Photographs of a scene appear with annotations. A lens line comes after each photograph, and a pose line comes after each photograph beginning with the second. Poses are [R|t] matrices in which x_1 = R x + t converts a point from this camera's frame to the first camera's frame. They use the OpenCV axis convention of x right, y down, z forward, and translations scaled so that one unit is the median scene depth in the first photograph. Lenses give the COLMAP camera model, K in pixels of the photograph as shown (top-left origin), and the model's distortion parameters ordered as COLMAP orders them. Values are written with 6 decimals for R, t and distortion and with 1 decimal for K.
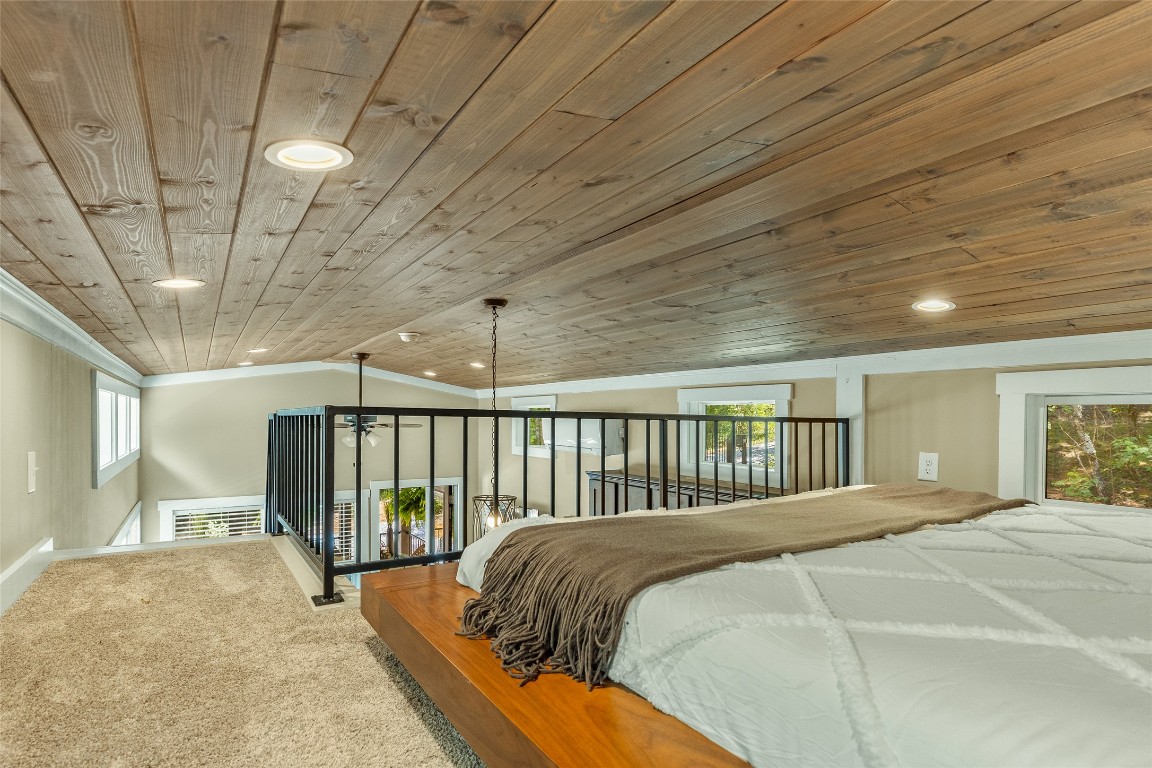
lens RADIAL K [[534.2, 0, 598.0], [0, 534.2, 430.4], [0, 0, 1]] dist [0.003826, -0.000190]
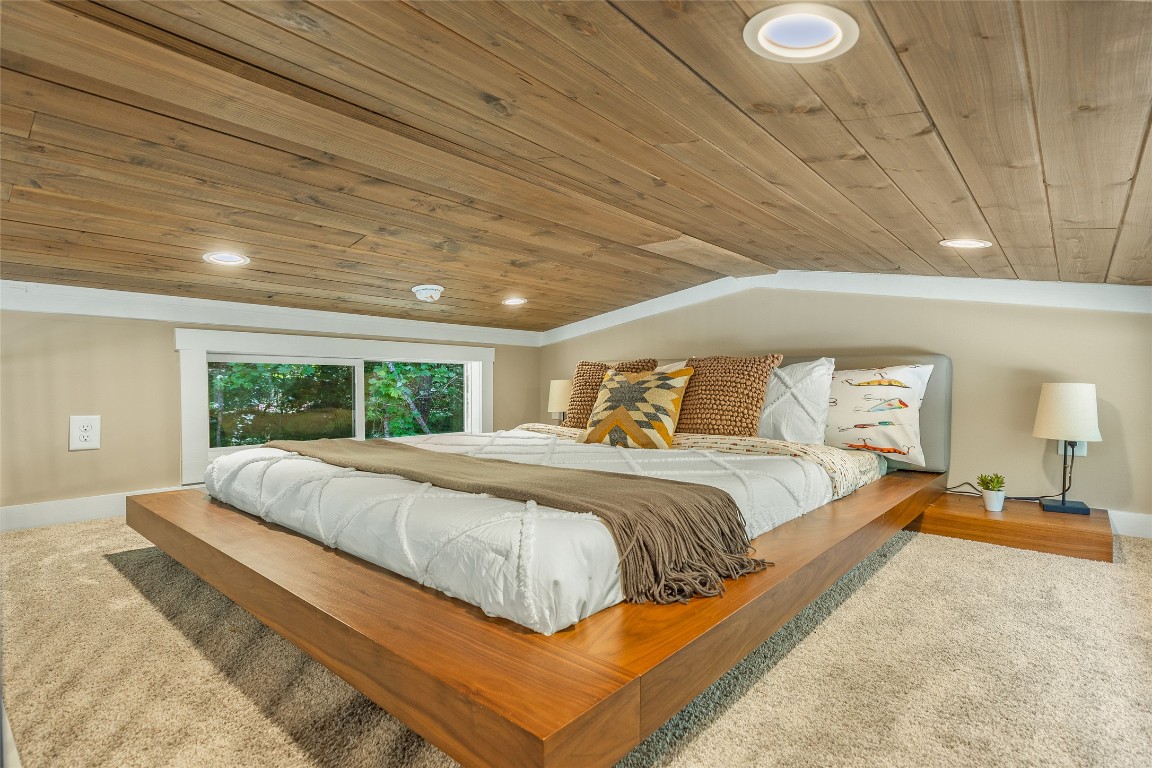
lens RADIAL K [[556.1, 0, 583.7], [0, 556.1, 383.7], [0, 0, 1]] dist [0.008837, 0.000654]
pose [[-0.204396, -0.022635, 0.978627, -0.475941], [0.012298, 0.999594, 0.025689, -0.024840], [-0.978811, 0.017285, -0.204035, 0.561405]]
